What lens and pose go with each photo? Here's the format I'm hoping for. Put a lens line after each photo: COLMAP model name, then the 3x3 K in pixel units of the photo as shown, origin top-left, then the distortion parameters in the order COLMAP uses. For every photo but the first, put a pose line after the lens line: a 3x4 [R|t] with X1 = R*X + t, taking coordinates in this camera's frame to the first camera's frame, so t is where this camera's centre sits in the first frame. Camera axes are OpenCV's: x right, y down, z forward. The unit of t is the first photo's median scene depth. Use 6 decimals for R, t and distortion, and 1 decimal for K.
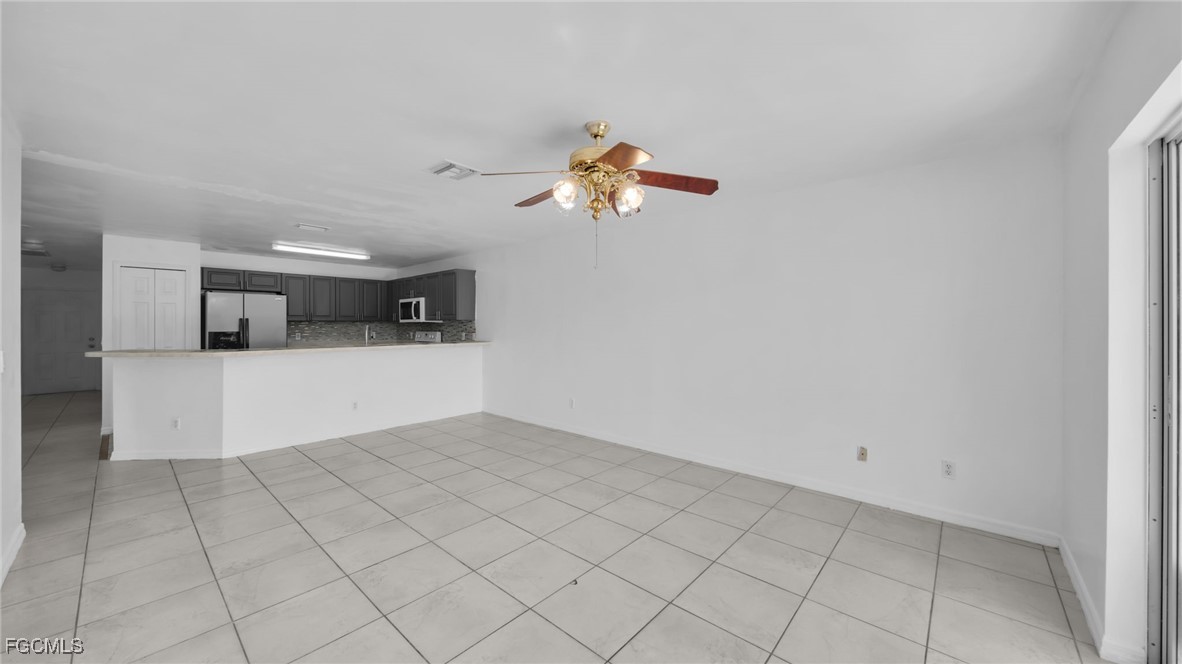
lens RADIAL K [[421.2, 0, 595.4], [0, 421.2, 327.1], [0, 0, 1]] dist [0.003458, 0.000068]
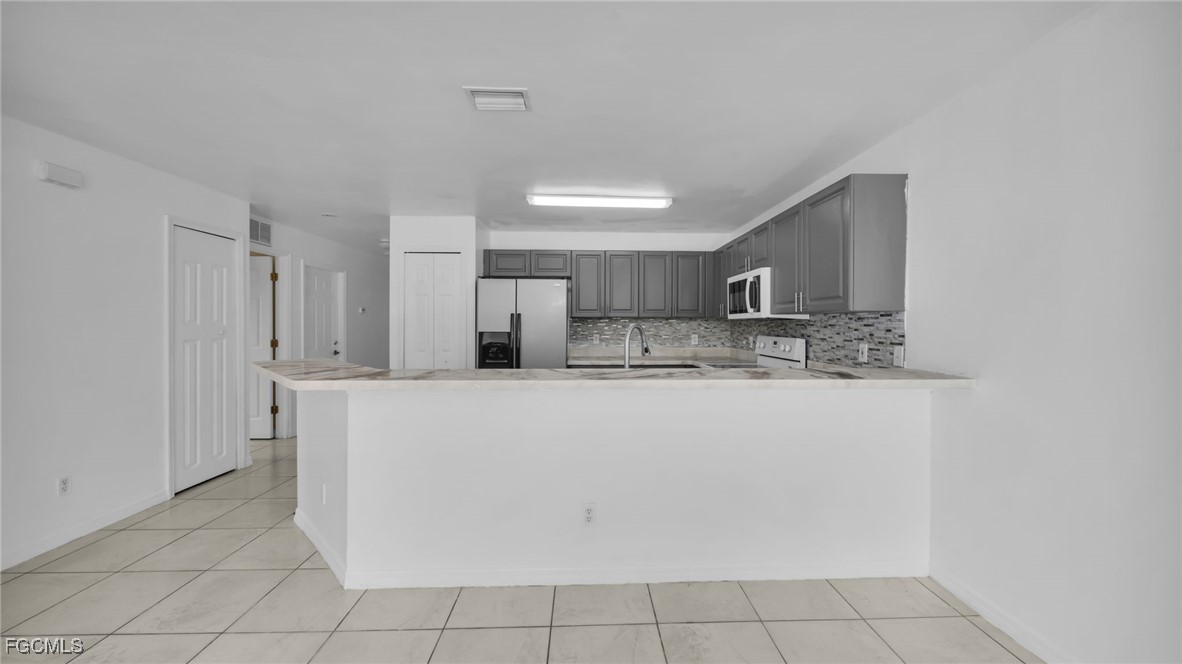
lens RADIAL K [[421.2, 0, 596.4], [0, 421.2, 327.8], [0, 0, 1]] dist [0.003458, 0.000068]
pose [[0.686307, 0.010057, -0.727242, -0.193757], [-0.007540, 0.999949, 0.006713, -0.002444], [0.727273, 0.000876, 0.686348, 0.533339]]
